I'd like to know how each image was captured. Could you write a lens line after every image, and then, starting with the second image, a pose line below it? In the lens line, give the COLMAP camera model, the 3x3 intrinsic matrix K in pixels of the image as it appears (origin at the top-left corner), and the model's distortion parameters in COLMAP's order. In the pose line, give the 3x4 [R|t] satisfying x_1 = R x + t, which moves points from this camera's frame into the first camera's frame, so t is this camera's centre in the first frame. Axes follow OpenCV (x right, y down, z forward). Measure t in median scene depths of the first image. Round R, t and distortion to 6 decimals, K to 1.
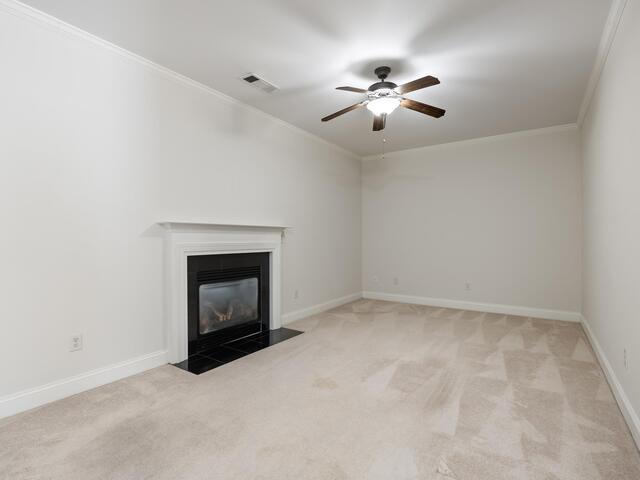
lens RADIAL K [[322.1, 0, 320.0], [0, 322.1, 240.0], [0, 0, 1]] dist [-0.000255, -0.000025]
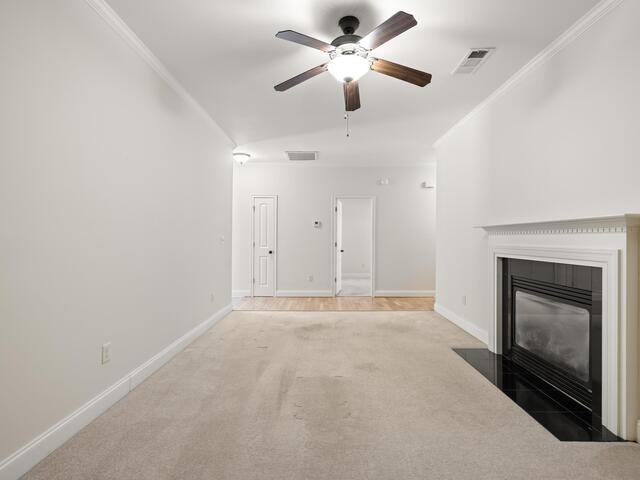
lens RADIAL K [[304.4, 0, 320.0], [0, 304.4, 240.0], [0, 0, 1]] dist [0.002915, -0.000182]
pose [[-0.831064, -0.001291, -0.556175, 0.542537], [-0.003908, 0.999986, 0.003518, -0.007189], [0.556163, 0.005098, -0.831057, 1.301165]]
